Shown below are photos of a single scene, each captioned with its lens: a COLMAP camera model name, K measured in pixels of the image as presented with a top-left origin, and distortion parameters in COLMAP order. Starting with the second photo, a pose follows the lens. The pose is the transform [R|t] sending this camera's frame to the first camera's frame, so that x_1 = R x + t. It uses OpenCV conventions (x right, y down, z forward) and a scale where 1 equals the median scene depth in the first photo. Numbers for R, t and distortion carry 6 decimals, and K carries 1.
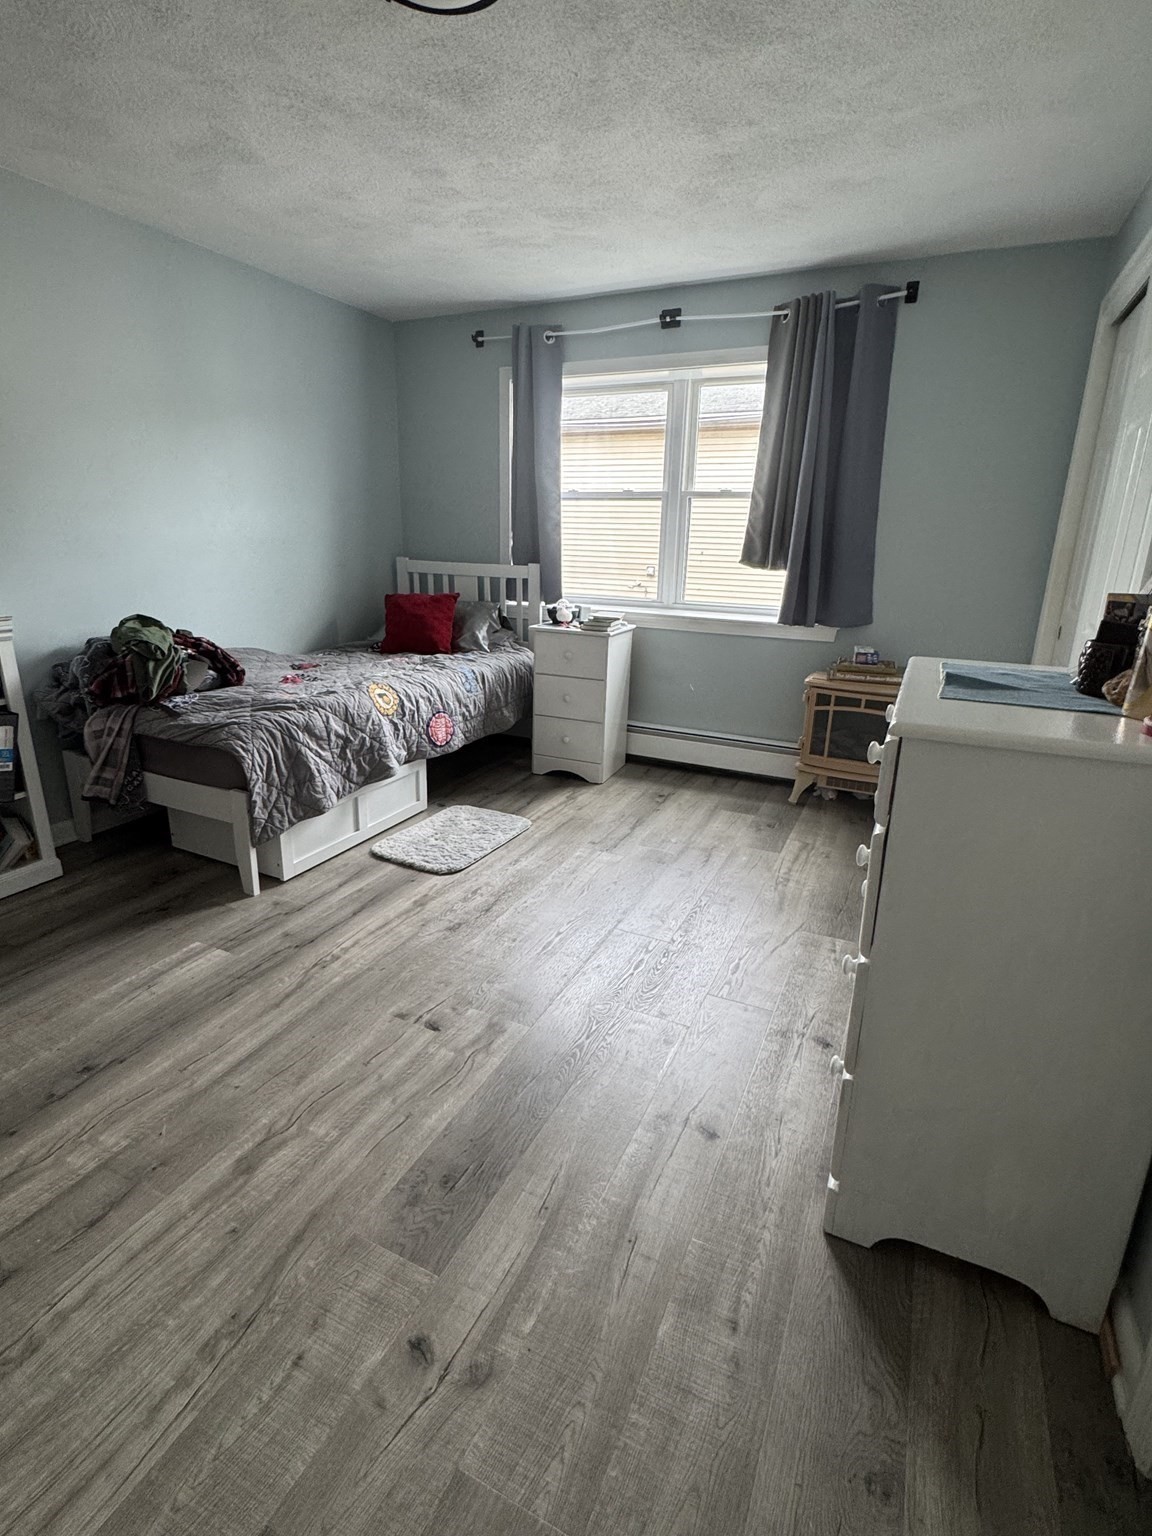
lens RADIAL K [[745.8, 0, 574.8], [0, 745.8, 756.8], [0, 0, 1]] dist [-0.002962, 0.000248]
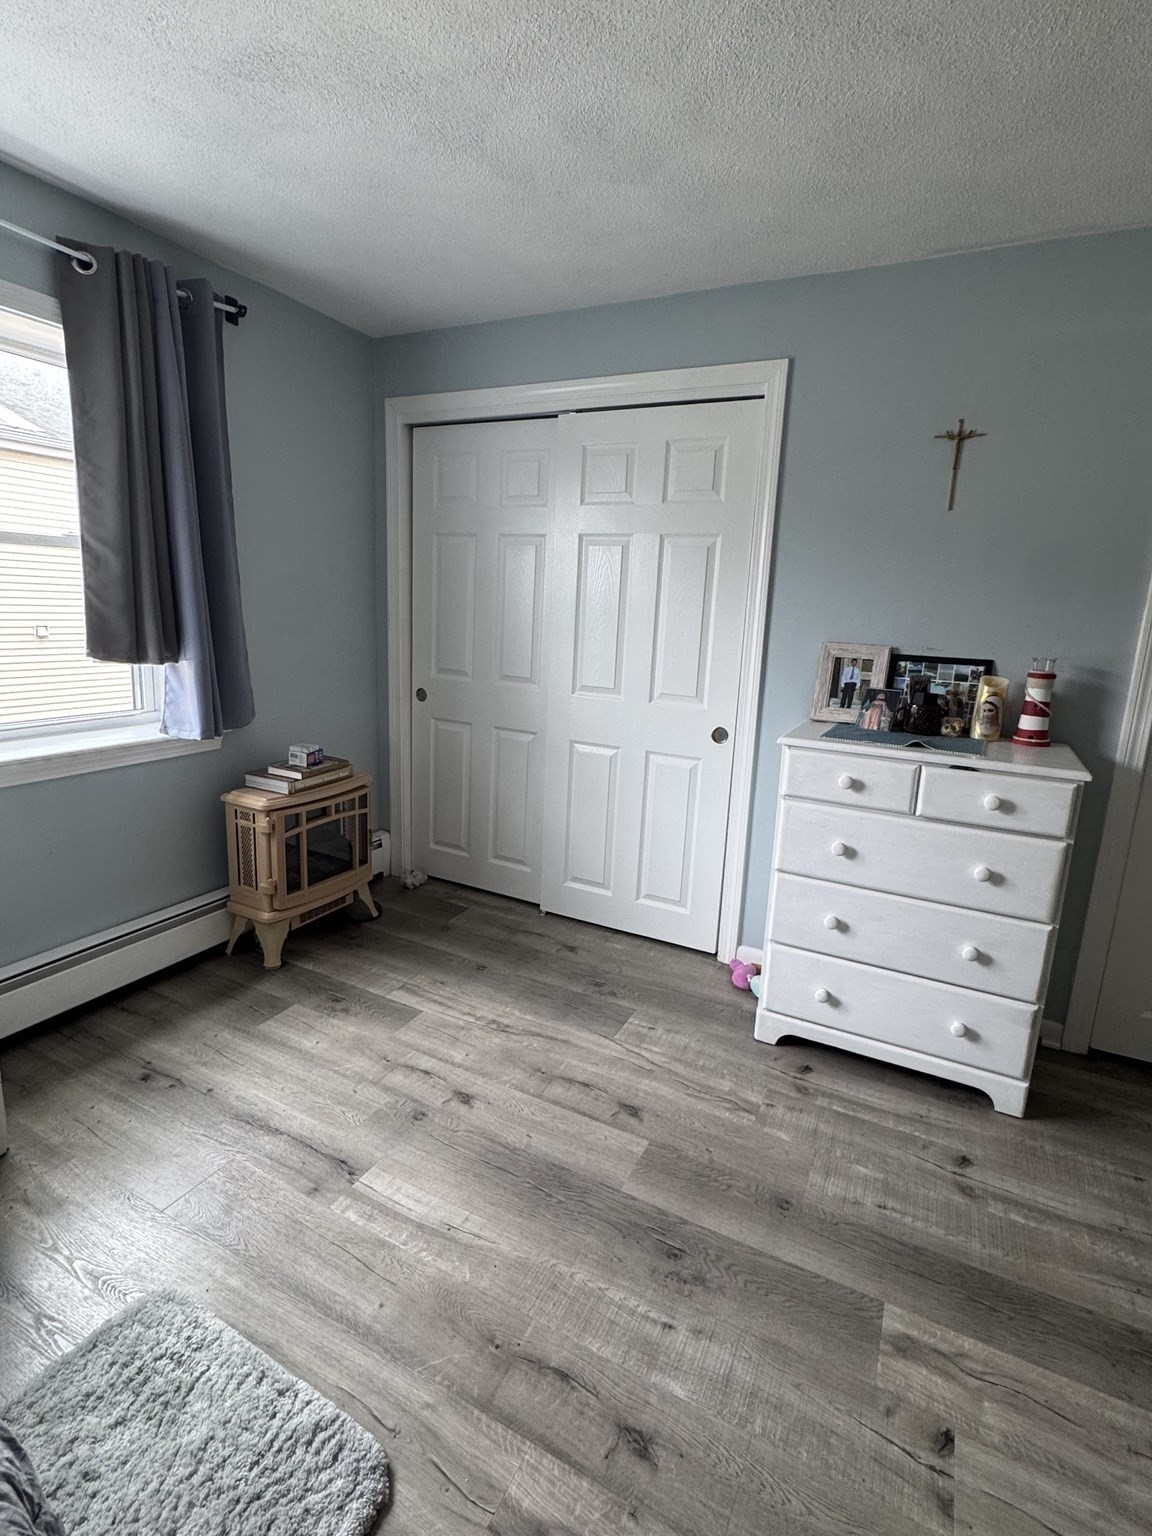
lens RADIAL K [[745.8, 0, 574.8], [0, 745.8, 756.8], [0, 0, 1]] dist [-0.002962, 0.000248]
pose [[0.027580, -0.223481, 0.974318, -0.447529], [0.244217, 0.946659, 0.210224, -0.262583], [-0.969328, 0.232147, 0.080687, 0.729797]]
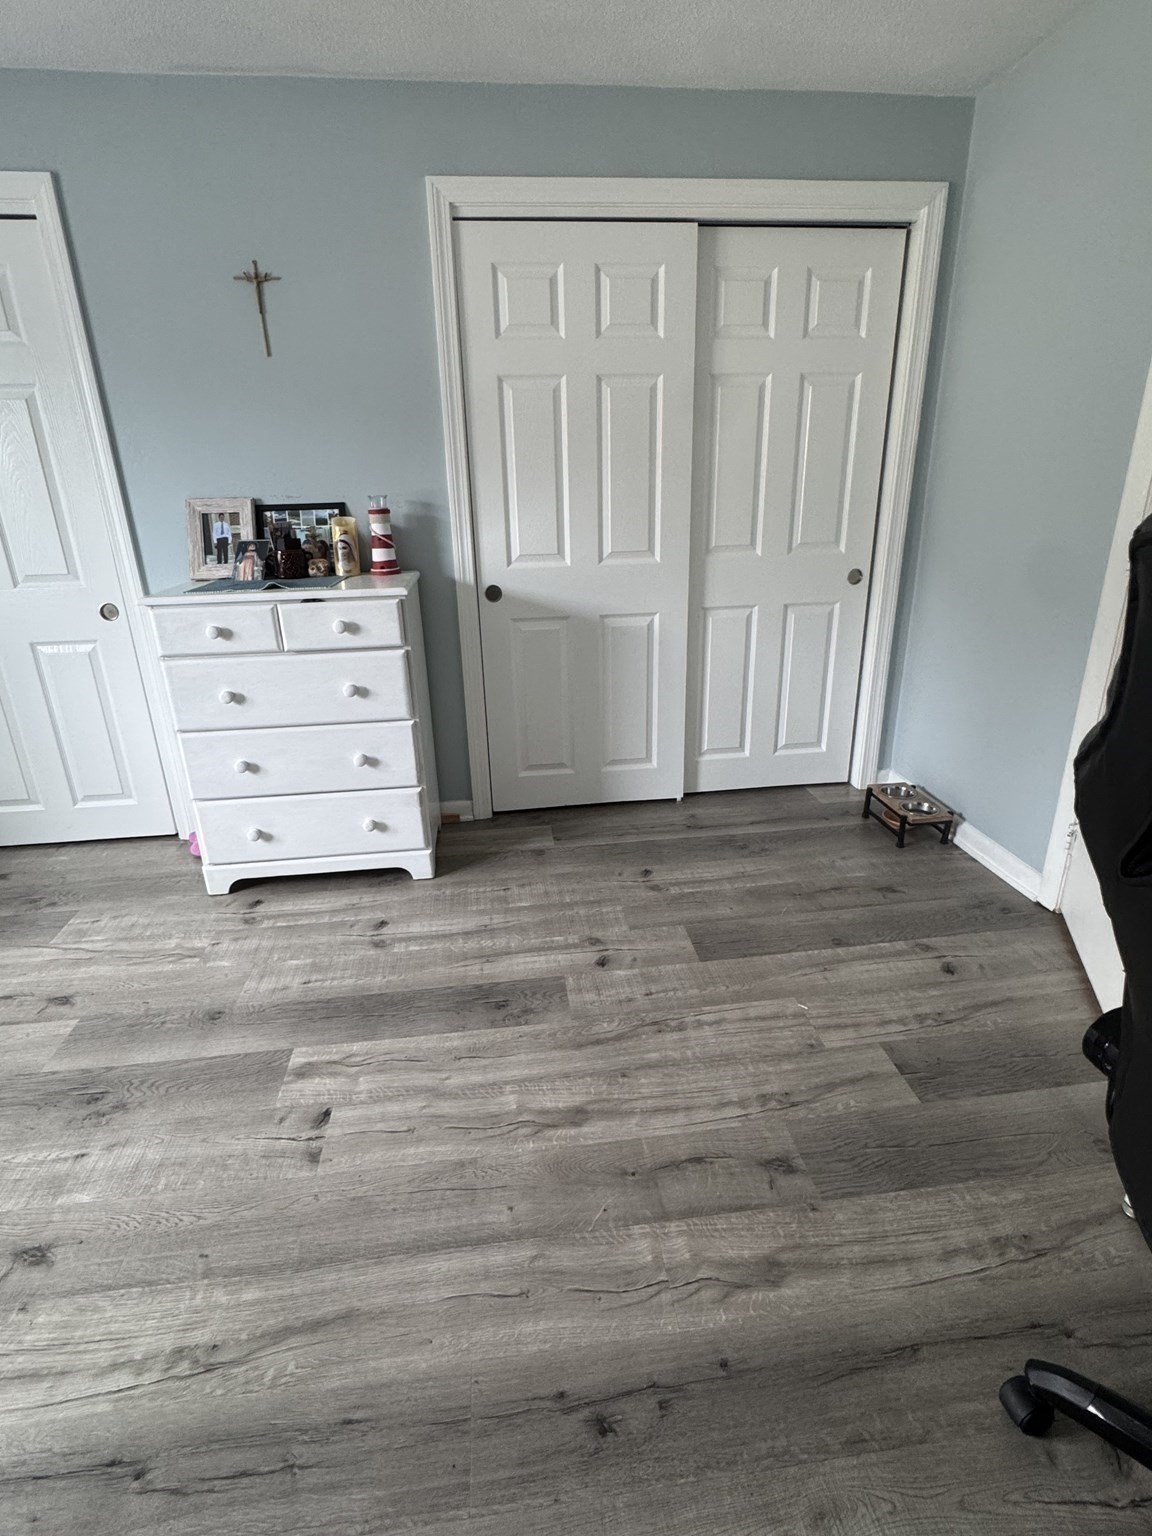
lens RADIAL K [[745.8, 0, 574.8], [0, 745.8, 756.8], [0, 0, 1]] dist [-0.002962, 0.000248]
pose [[-0.532609, -0.297954, 0.792181, -0.564231], [0.252722, 0.837297, 0.484836, -0.192620], [-0.807749, 0.458430, -0.370652, 0.585941]]
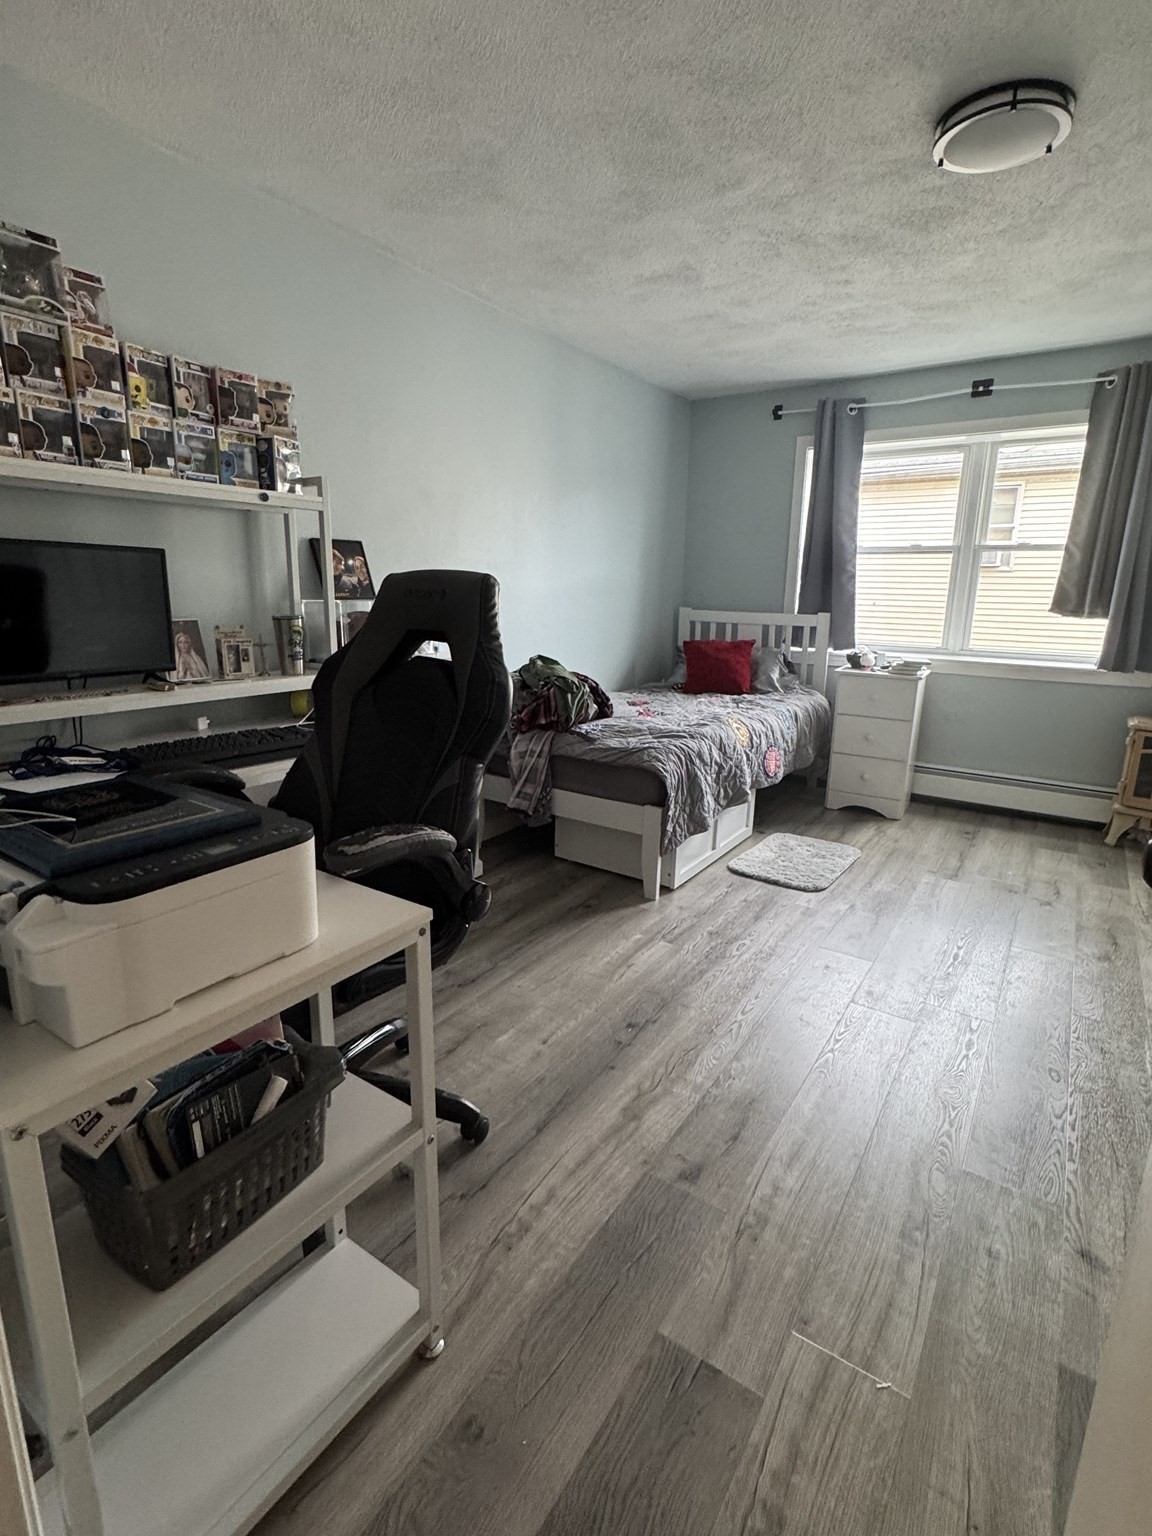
lens RADIAL K [[745.8, 0, 574.8], [0, 745.8, 756.8], [0, 0, 1]] dist [-0.002962, 0.000248]
pose [[0.989218, 0.025801, -0.144158, -0.343874], [-0.035320, 0.997333, -0.063867, 0.040056], [0.142126, 0.068270, 0.987491, -0.134863]]
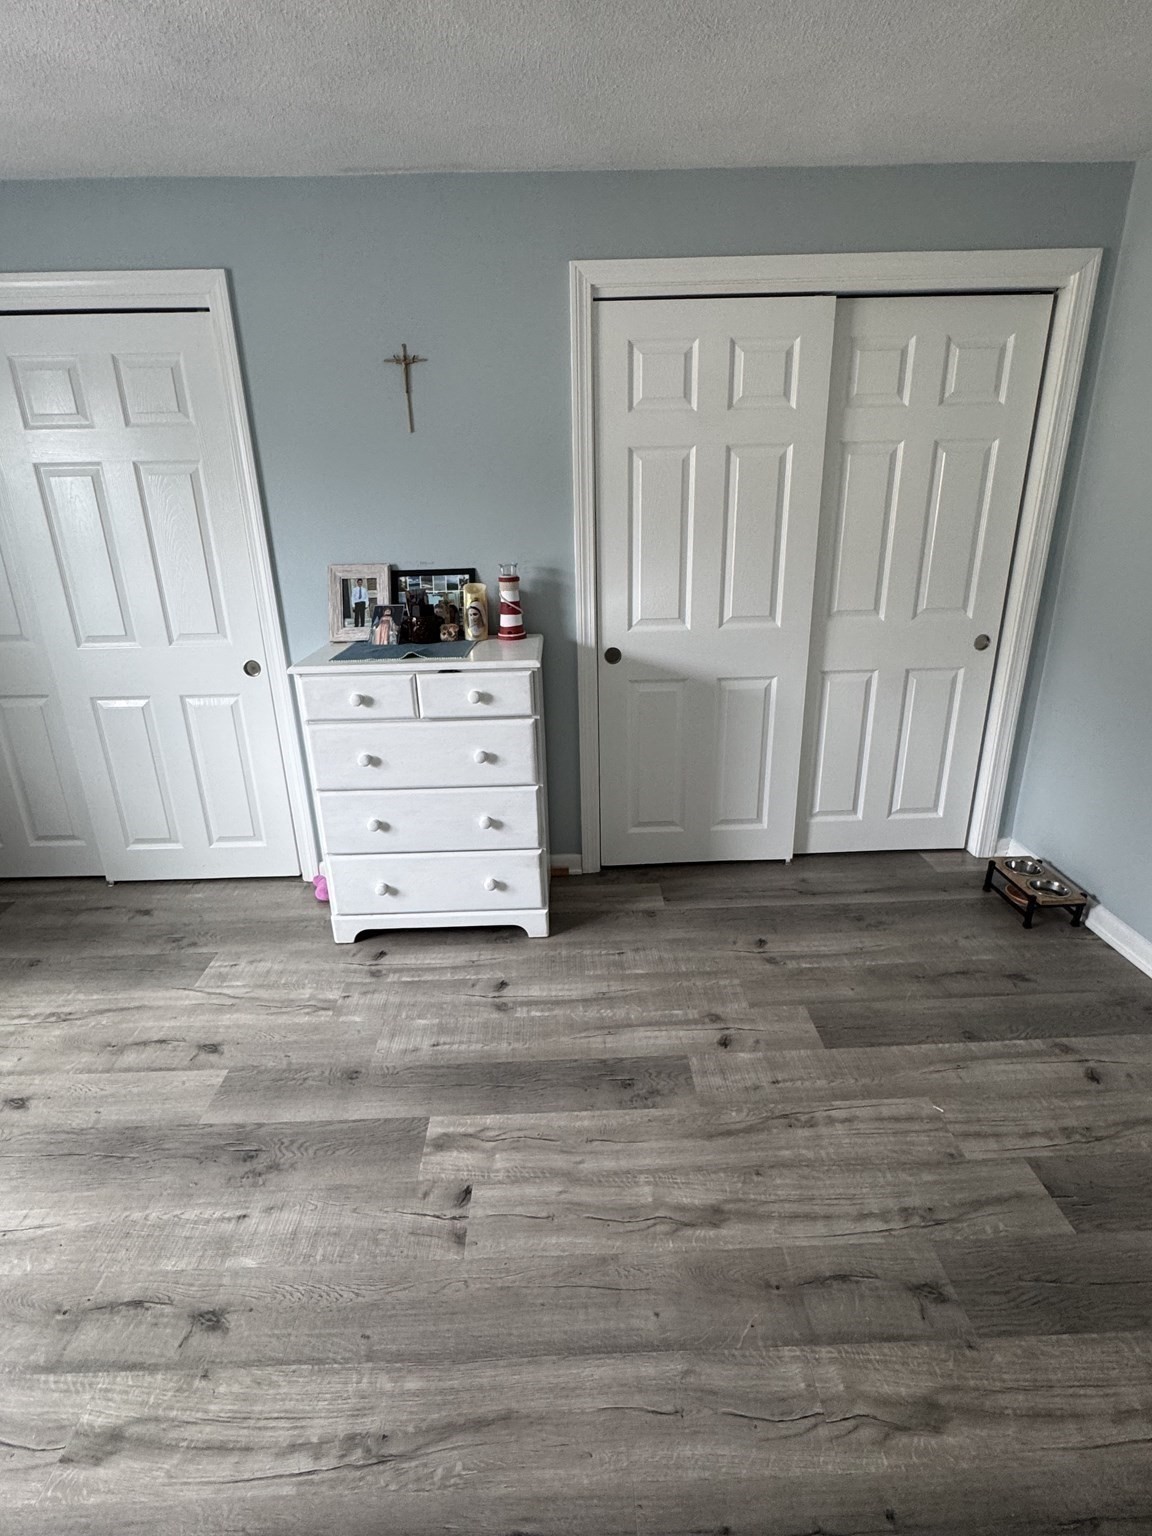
lens RADIAL K [[745.8, 0, 574.8], [0, 745.8, 756.8], [0, 0, 1]] dist [-0.002962, 0.000248]
pose [[-0.450729, -0.304064, 0.839278, -0.522942], [0.266750, 0.851360, 0.451697, -0.266224], [-0.851873, 0.427470, -0.302624, 0.610718]]
